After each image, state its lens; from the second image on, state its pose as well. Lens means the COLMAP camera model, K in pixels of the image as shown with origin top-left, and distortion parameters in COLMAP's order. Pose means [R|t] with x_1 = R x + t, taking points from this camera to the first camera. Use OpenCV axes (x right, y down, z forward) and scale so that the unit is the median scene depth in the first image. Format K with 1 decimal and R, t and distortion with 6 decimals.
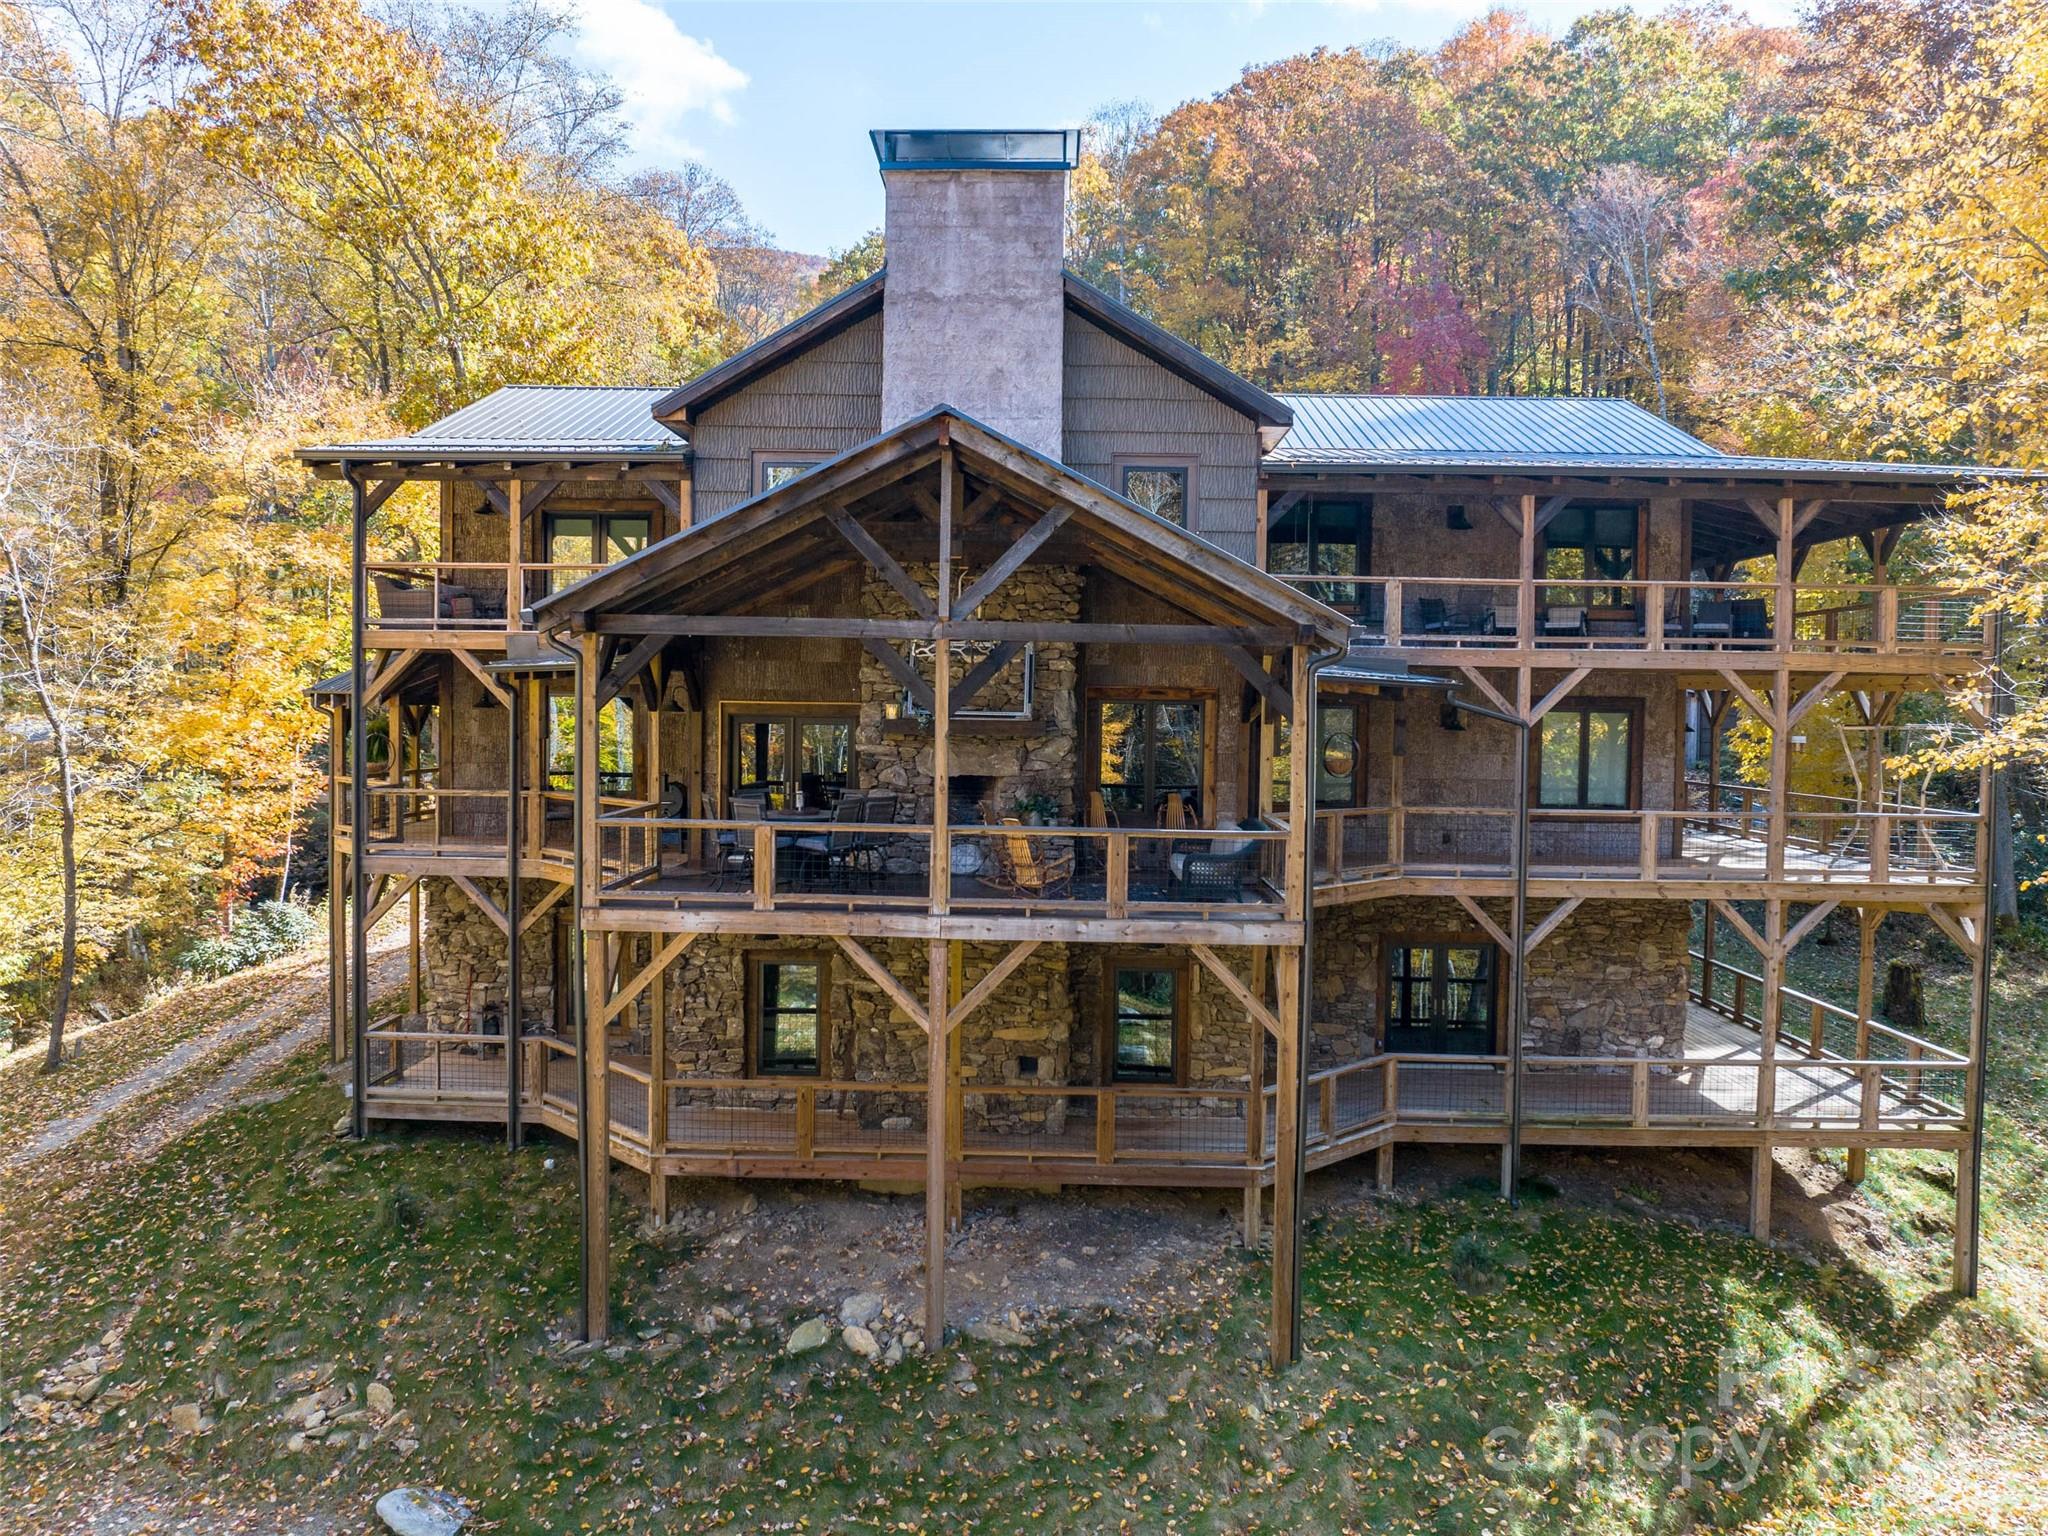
lens RADIAL K [[1443.5, 0, 1024.0], [0, 1443.5, 768.0], [0, 0, 1]] dist [-0.018770, -0.001718]
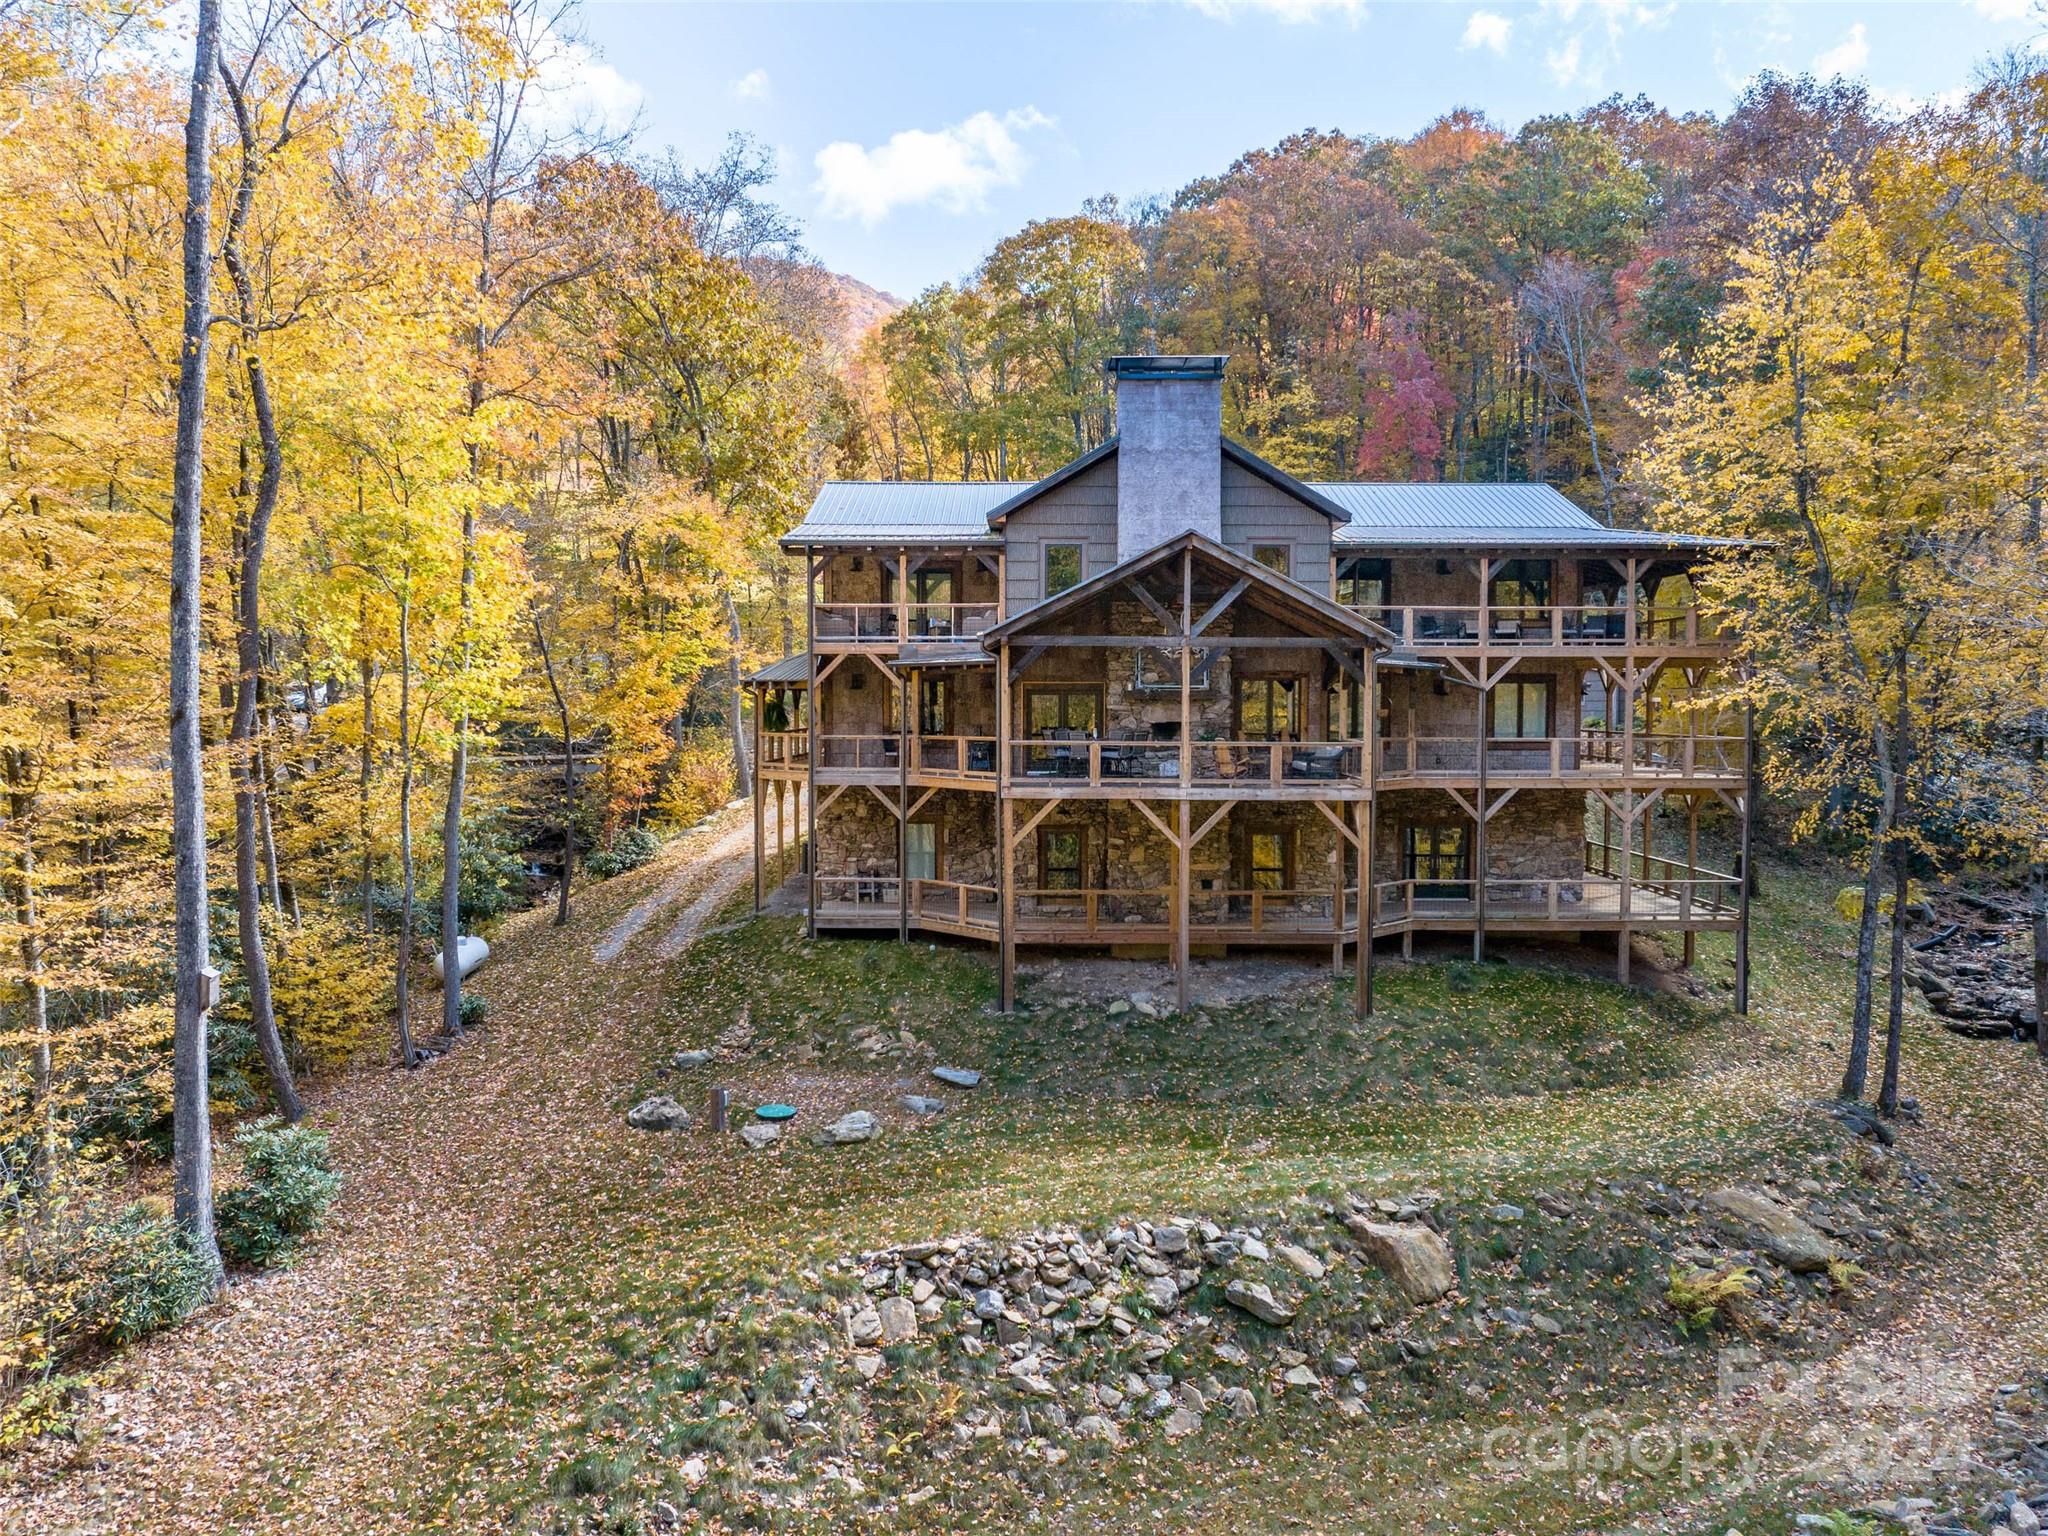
lens RADIAL K [[1431.5, 0, 1024.0], [0, 1431.5, 768.0], [0, 0, 1]] dist [0.001600, -0.002757]
pose [[0.999727, -0.013696, 0.018947, -0.249820], [0.013606, 0.999896, 0.004836, 0.050097], [-0.019011, -0.004577, 0.999809, -0.743641]]
